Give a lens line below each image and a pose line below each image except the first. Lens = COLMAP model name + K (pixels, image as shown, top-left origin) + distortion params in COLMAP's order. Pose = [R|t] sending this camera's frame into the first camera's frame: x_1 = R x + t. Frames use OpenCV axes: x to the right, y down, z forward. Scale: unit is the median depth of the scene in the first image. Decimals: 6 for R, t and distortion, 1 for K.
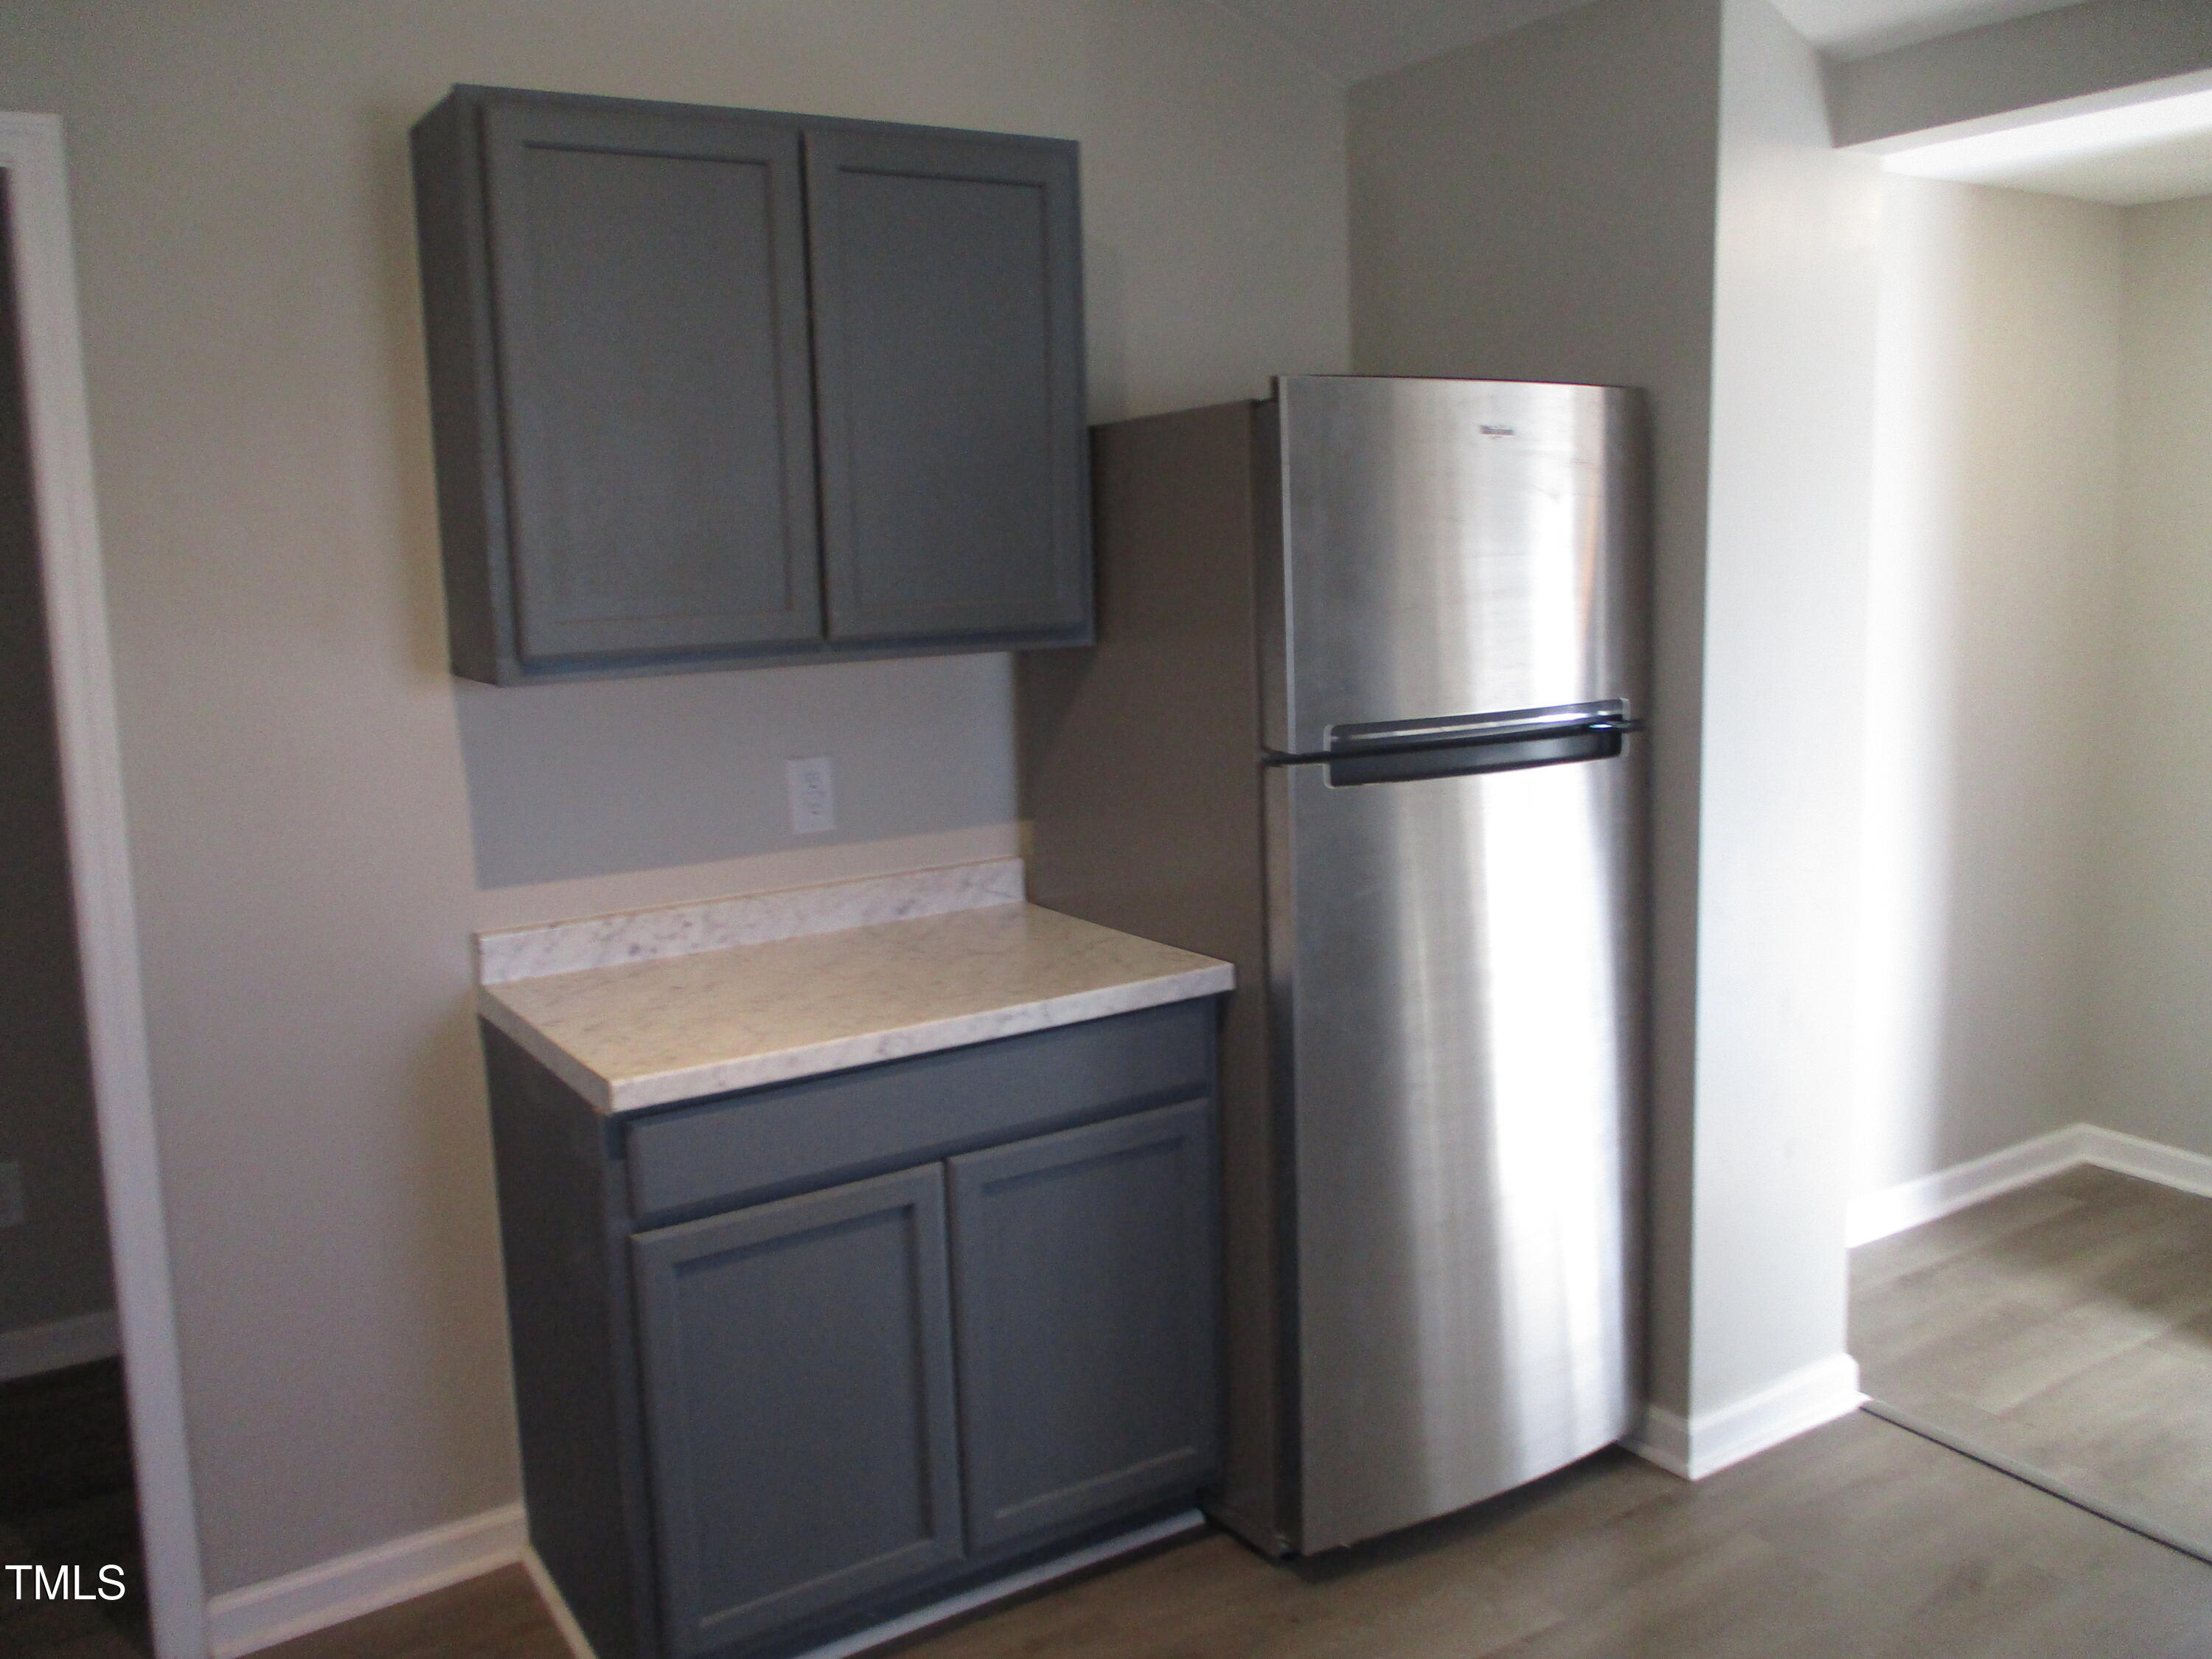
lens RADIAL K [[1787.7, 0, 1106.0], [0, 1787.7, 829.5], [0, 0, 1]] dist [0.002416, 0.003619]
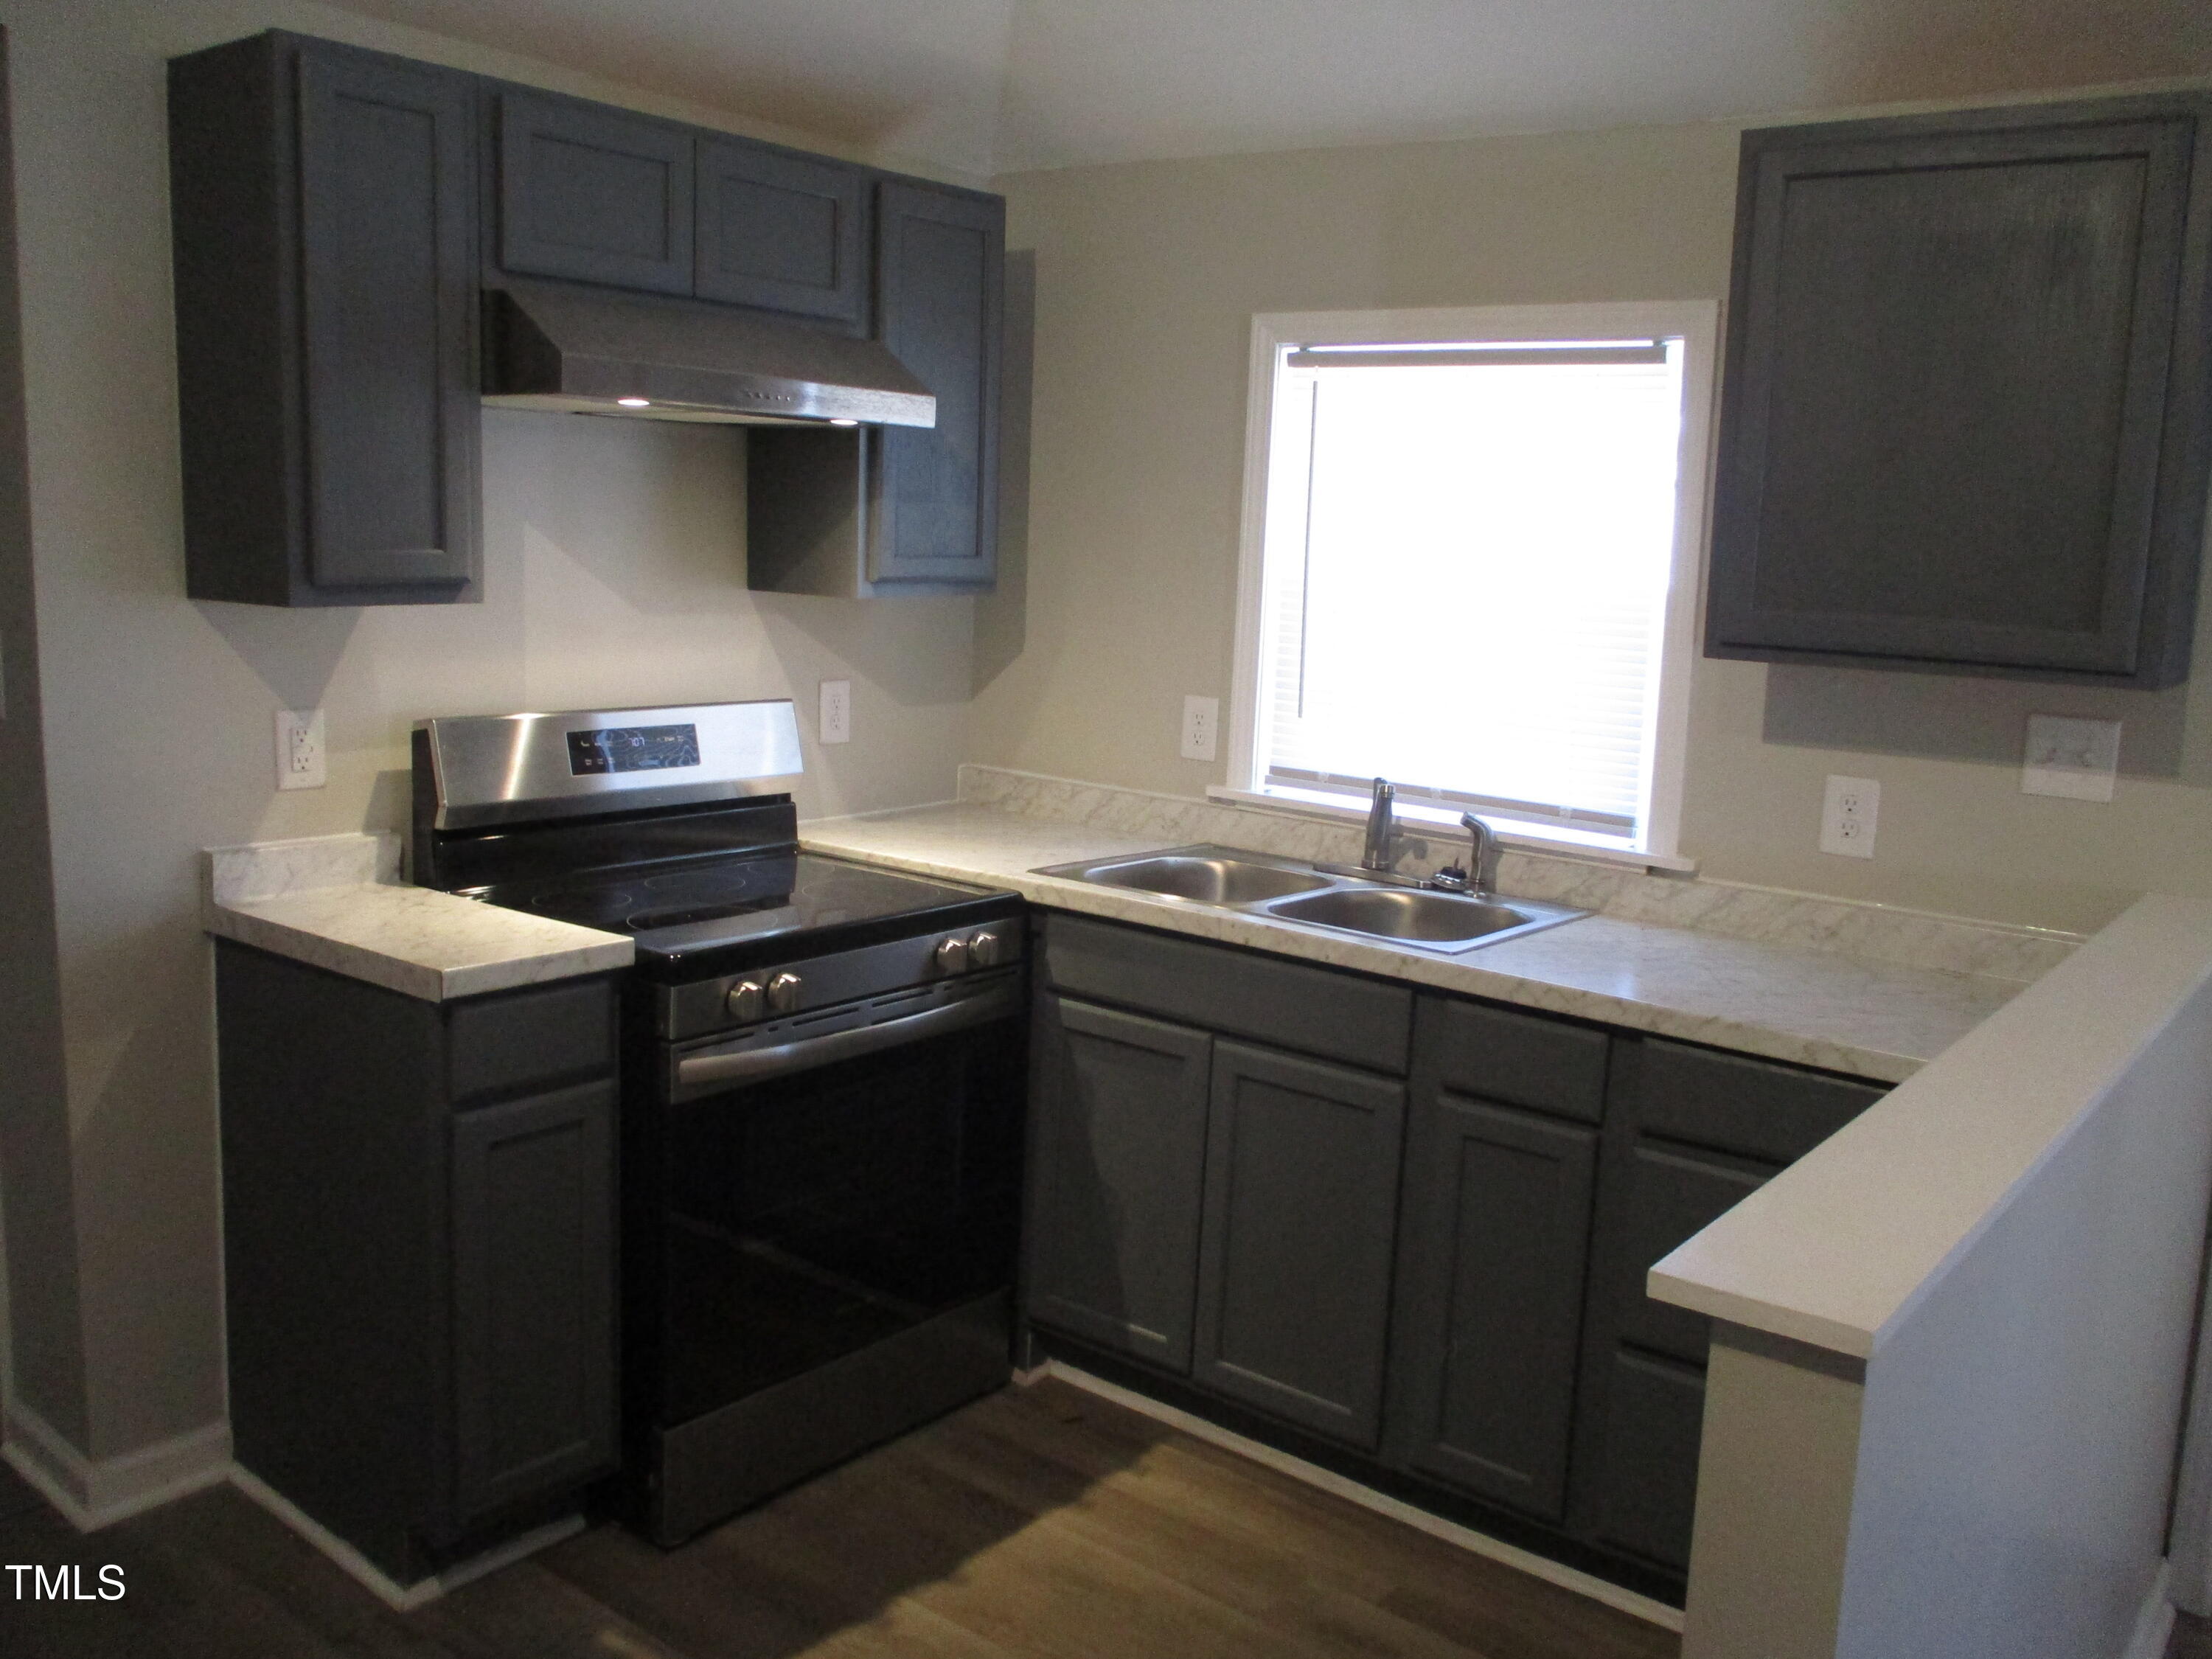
lens RADIAL K [[1787.7, 0, 1106.0], [0, 1787.7, 829.5], [0, 0, 1]] dist [0.002416, 0.003619]
pose [[0.943479, -0.005540, 0.331386, -0.209317], [0.001109, 0.999907, 0.013561, 0.031552], [-0.331430, -0.012427, 0.943398, -0.131283]]
